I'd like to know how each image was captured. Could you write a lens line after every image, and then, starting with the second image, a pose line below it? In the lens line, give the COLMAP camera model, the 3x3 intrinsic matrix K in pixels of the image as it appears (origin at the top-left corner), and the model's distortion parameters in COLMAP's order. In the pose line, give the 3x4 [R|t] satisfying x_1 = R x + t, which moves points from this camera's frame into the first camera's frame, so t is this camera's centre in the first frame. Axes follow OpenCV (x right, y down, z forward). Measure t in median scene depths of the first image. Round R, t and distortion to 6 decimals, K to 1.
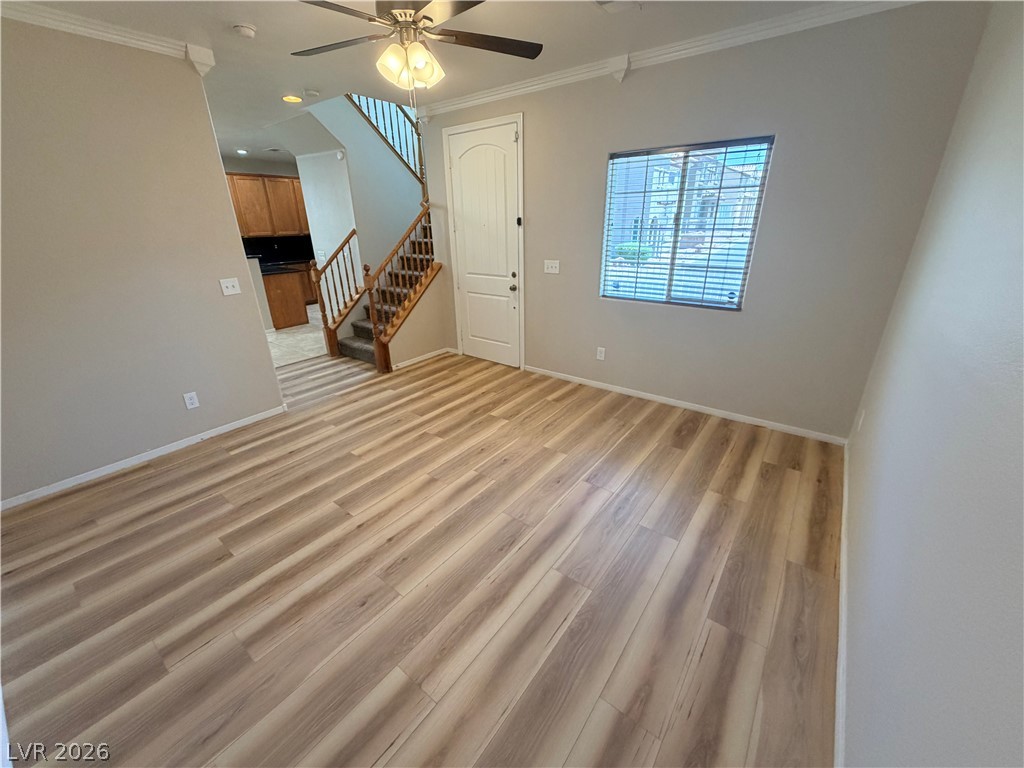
lens RADIAL K [[410.9, 0, 508.9], [0, 410.9, 384.1], [0, 0, 1]] dist [0.002131, -0.000453]
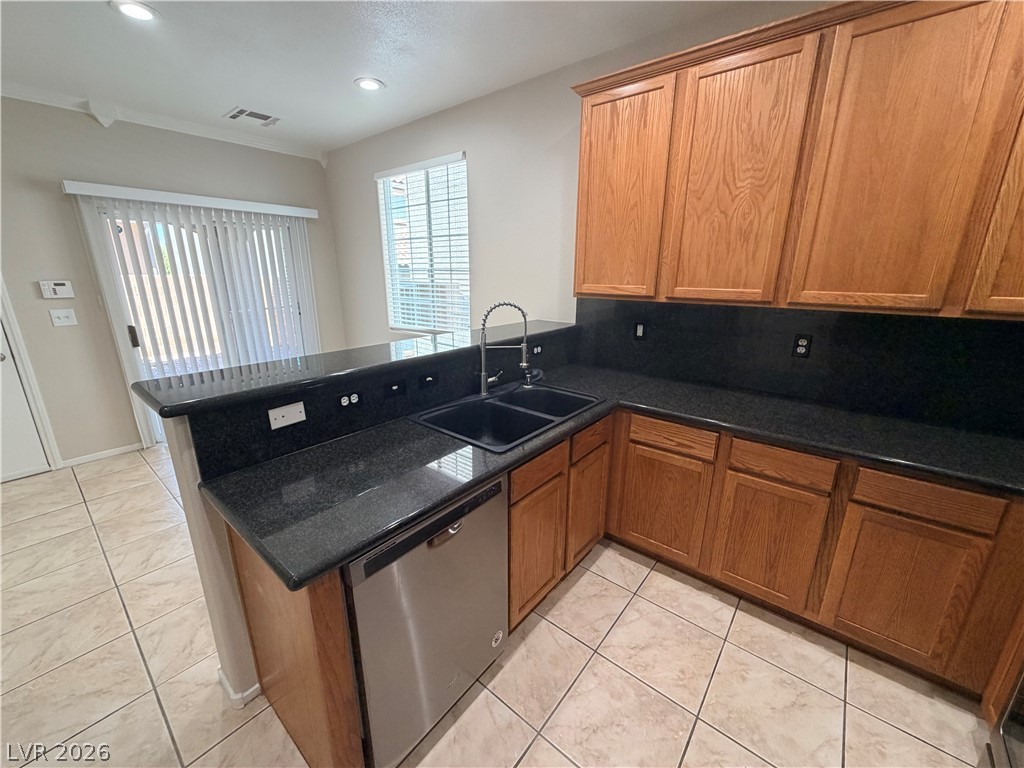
lens RADIAL K [[410.9, 0, 508.9], [0, 410.9, 384.1], [0, 0, 1]] dist [0.002131, -0.000453]
pose [[-0.030558, 0.284943, -0.958057, -0.679293], [-0.372299, 0.886289, 0.275473, -0.670948], [0.927610, 0.365101, 0.079000, 1.751852]]
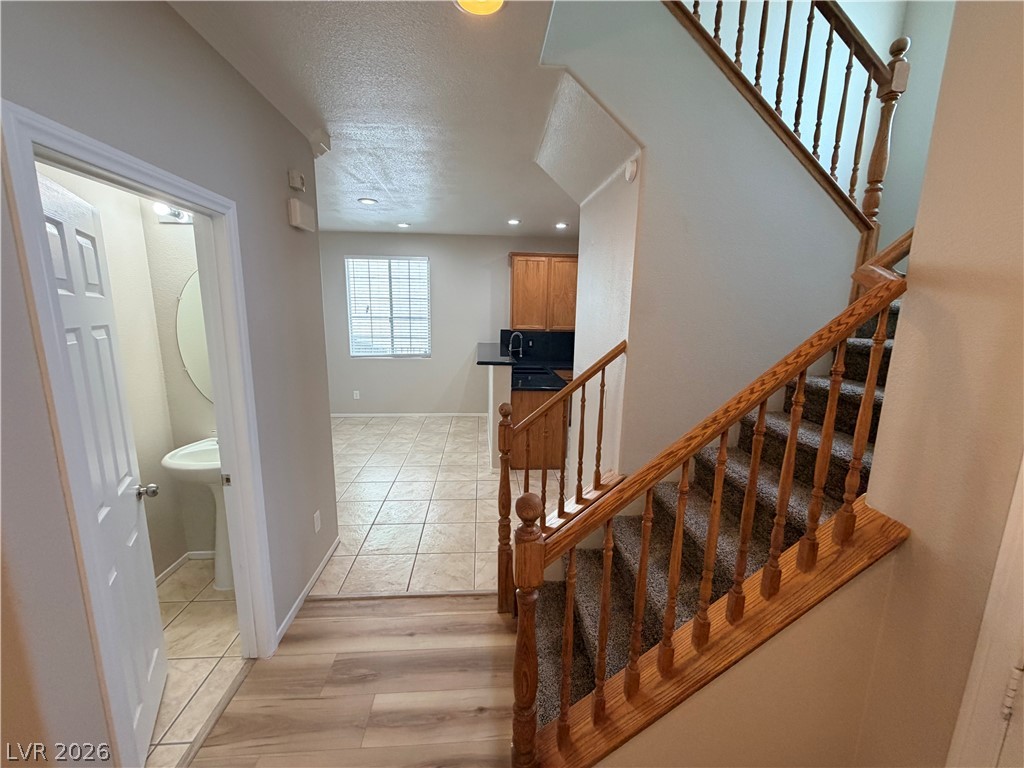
lens RADIAL K [[403.4, 0, 508.8], [0, 403.4, 385.2], [0, 0, 1]] dist [-0.002080, 0.000365]
pose [[0.660833, 0.164097, -0.732375, -0.204071], [-0.305832, 0.949992, -0.063100, -0.363490], [0.685395, 0.265683, 0.677972, 0.877221]]
